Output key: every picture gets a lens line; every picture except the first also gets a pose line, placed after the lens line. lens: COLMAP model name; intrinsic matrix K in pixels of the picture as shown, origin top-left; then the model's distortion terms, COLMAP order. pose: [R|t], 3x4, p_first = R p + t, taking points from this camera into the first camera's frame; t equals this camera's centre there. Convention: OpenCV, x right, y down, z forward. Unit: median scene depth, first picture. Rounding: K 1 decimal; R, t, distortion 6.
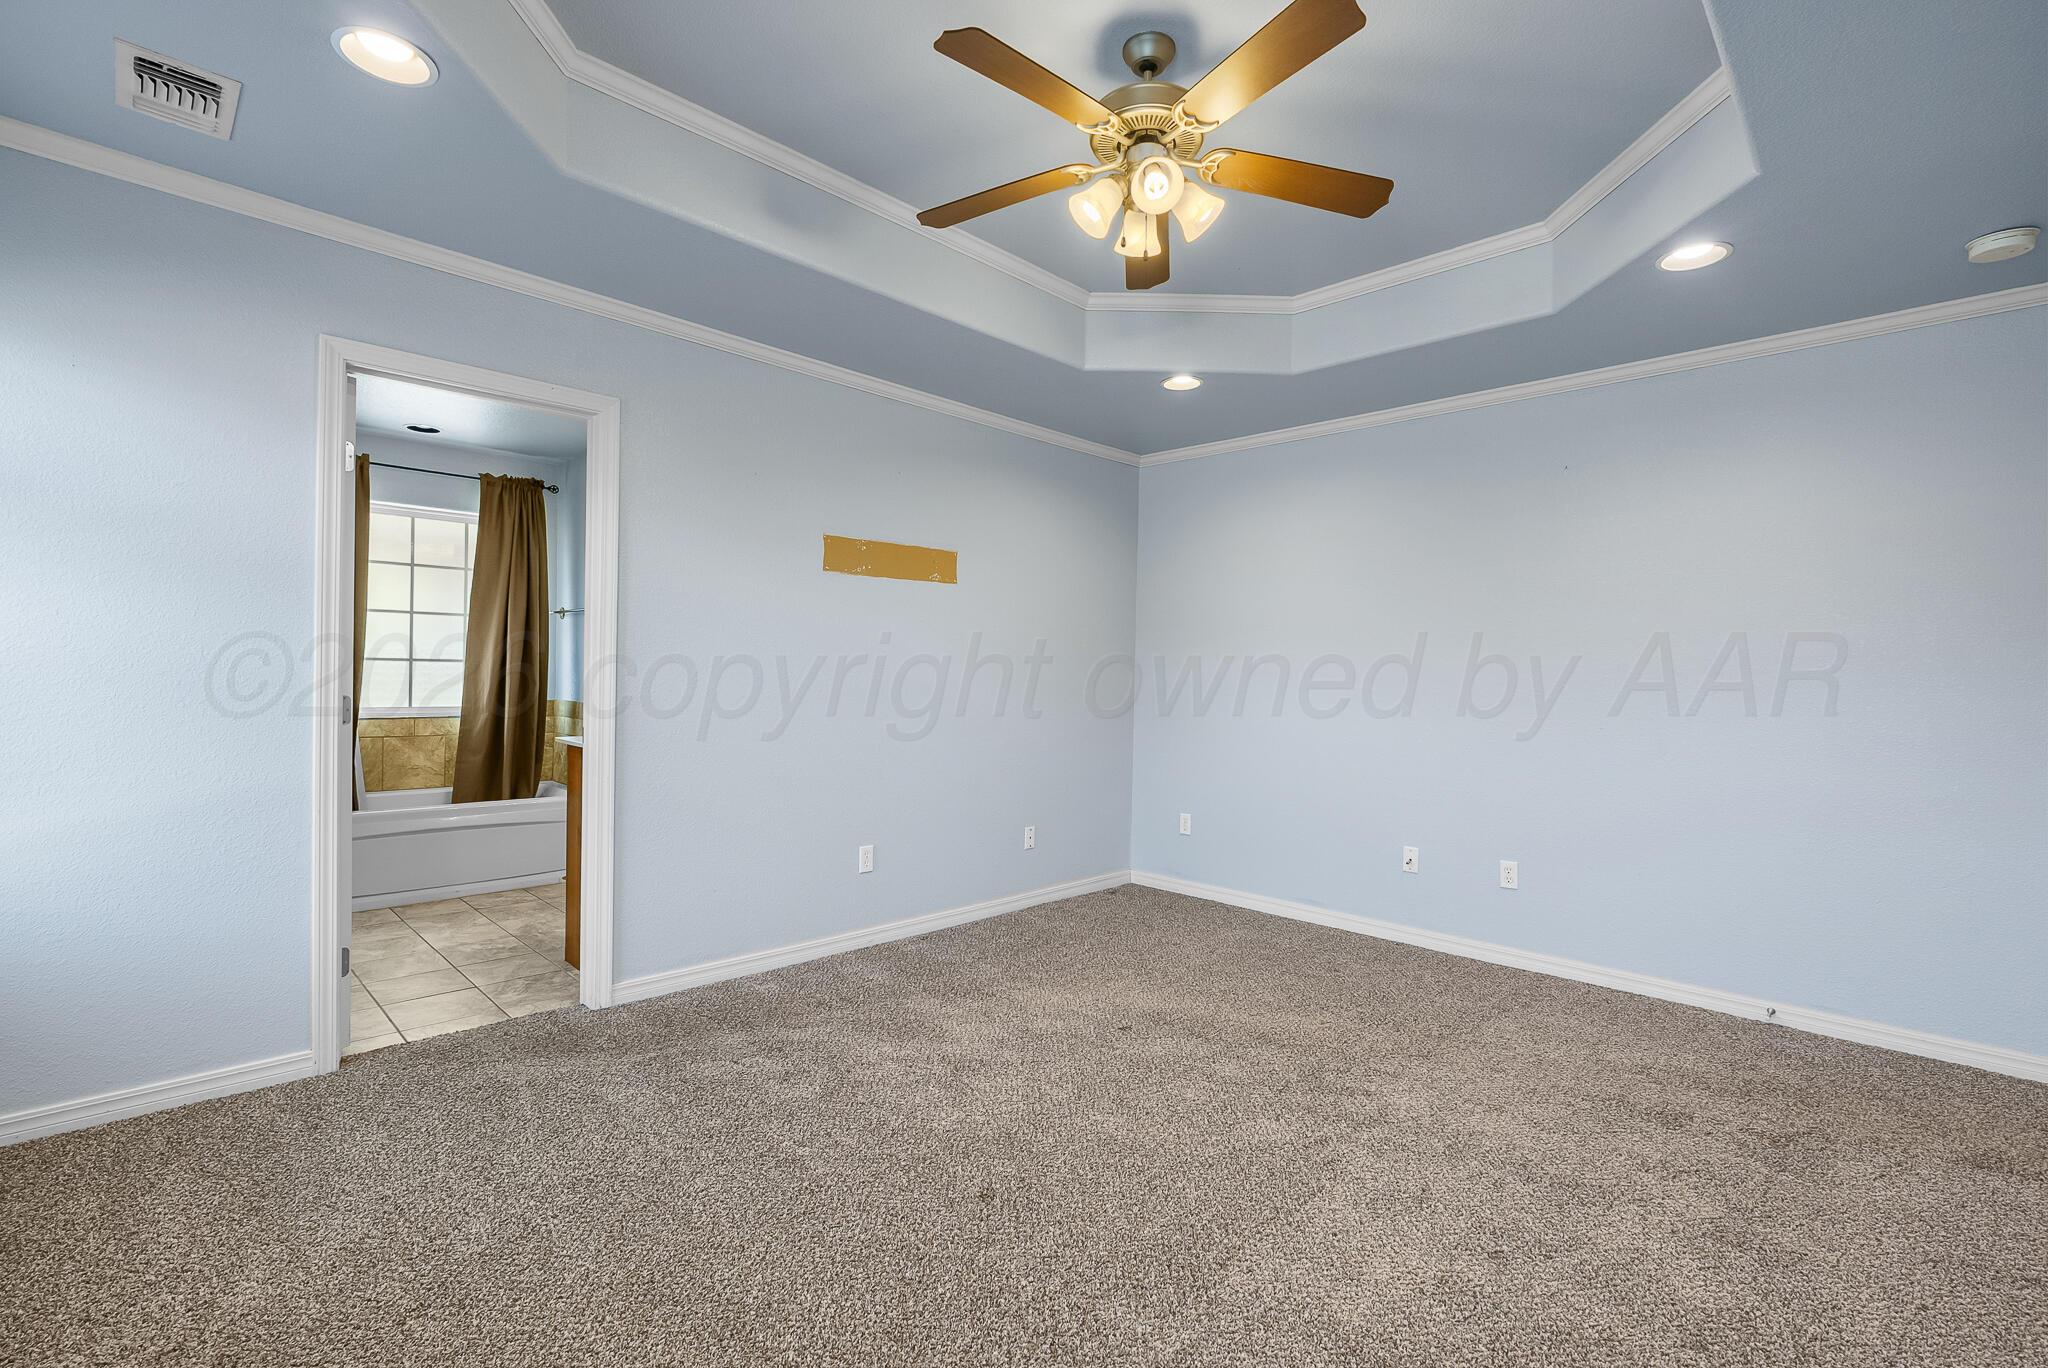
lens RADIAL K [[920.8, 0, 1016.6], [0, 920.8, 672.7], [0, 0, 1]] dist [-0.013695, 0.000733]
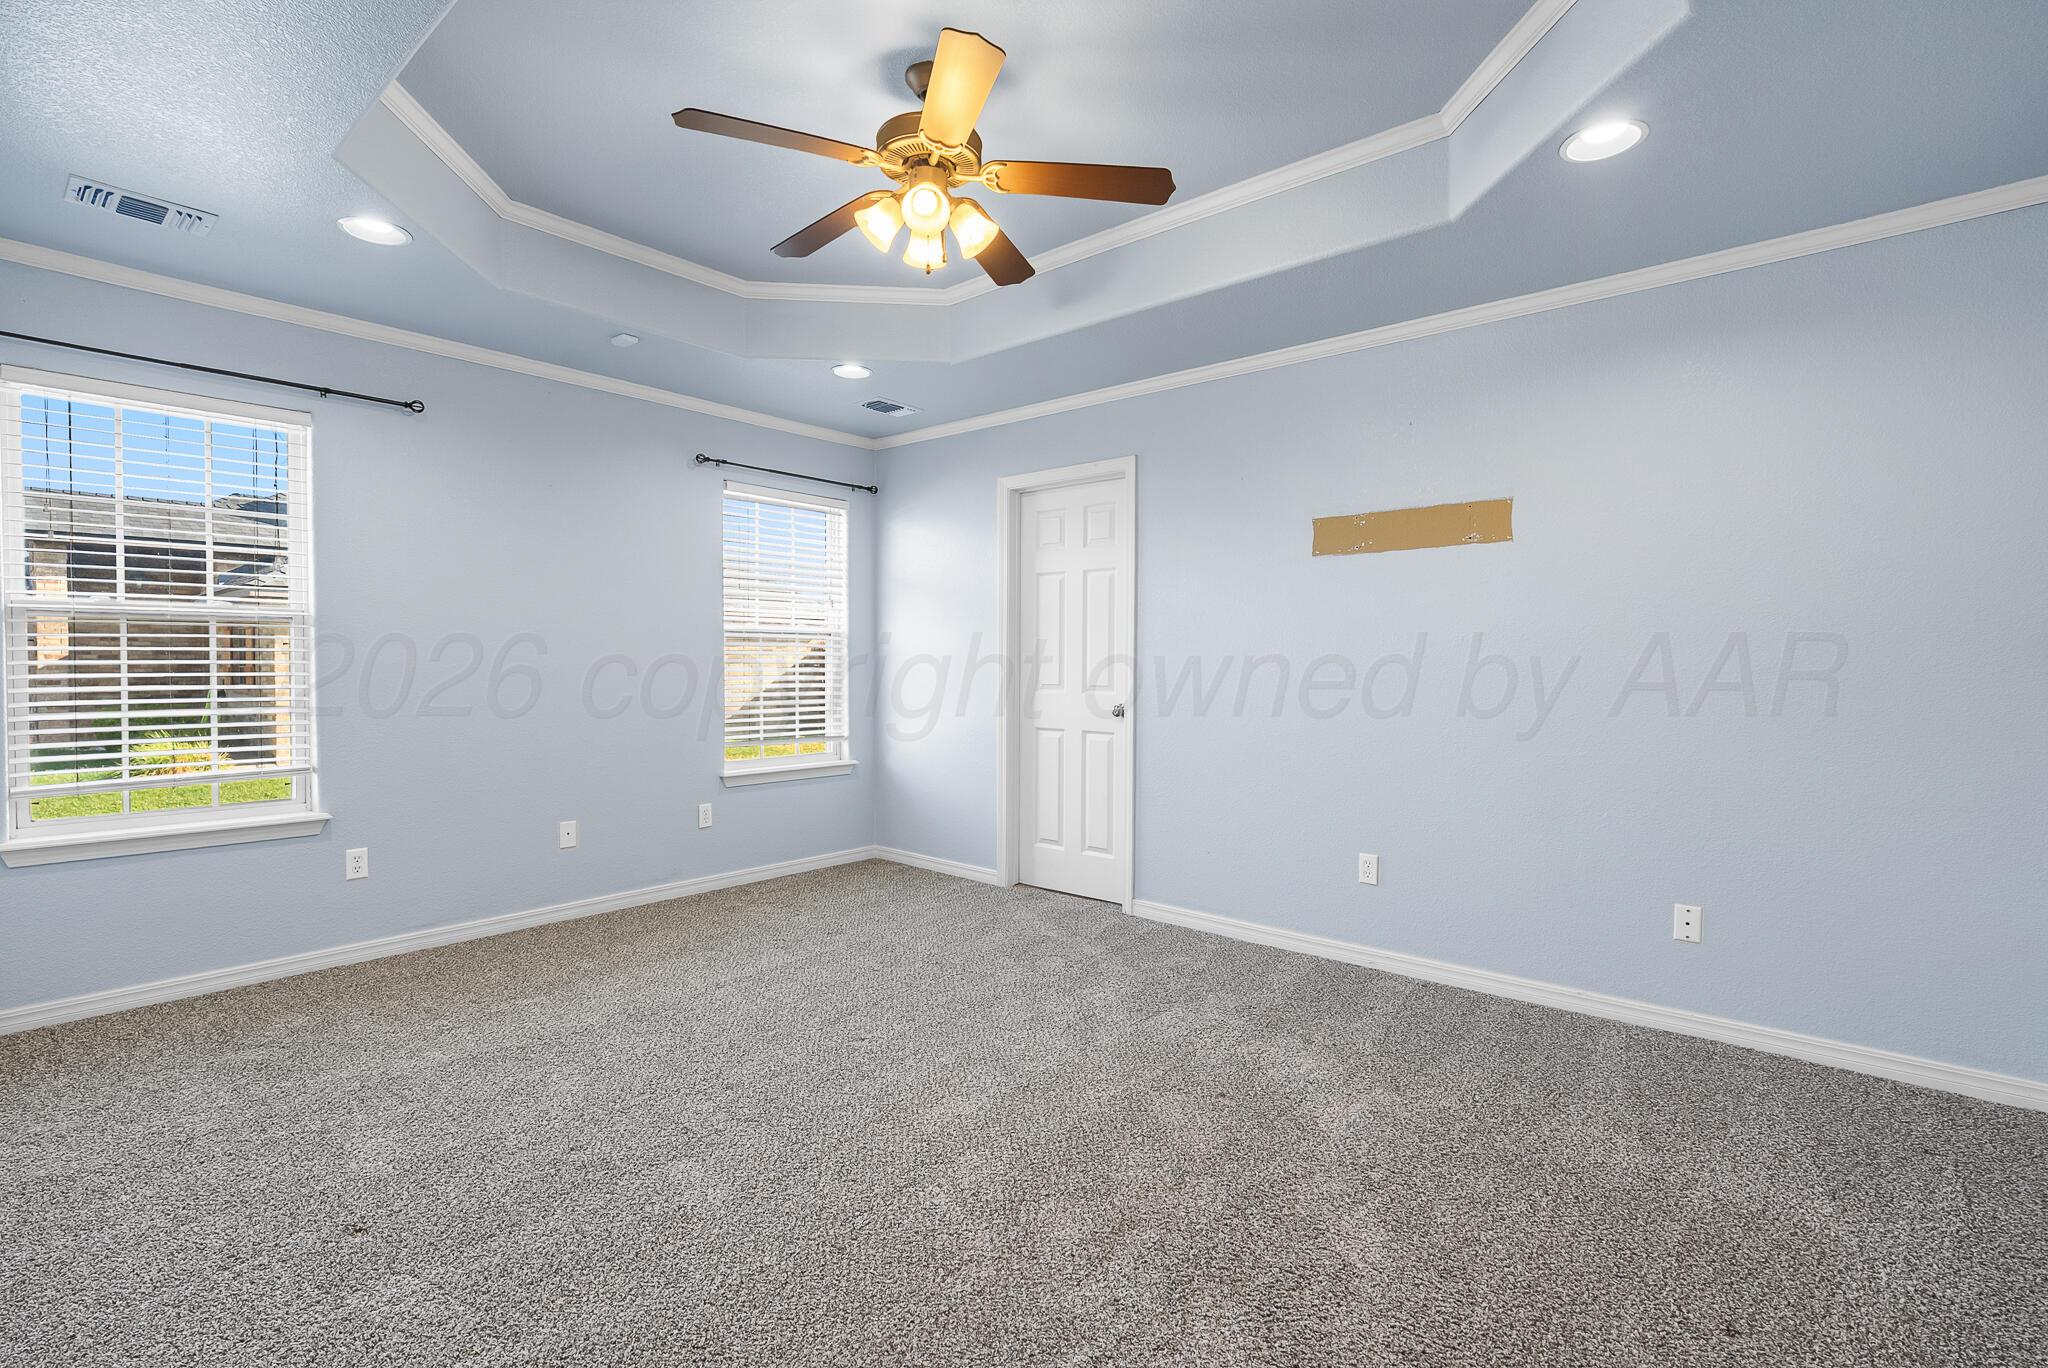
lens RADIAL K [[920.8, 0, 1016.6], [0, 920.8, 672.7], [0, 0, 1]] dist [-0.013695, 0.000733]
pose [[0.080241, -0.002049, -0.996773, 0.729707], [-0.000813, 0.999997, -0.002121, 0.014170], [0.996775, 0.000980, 0.080239, 0.612373]]
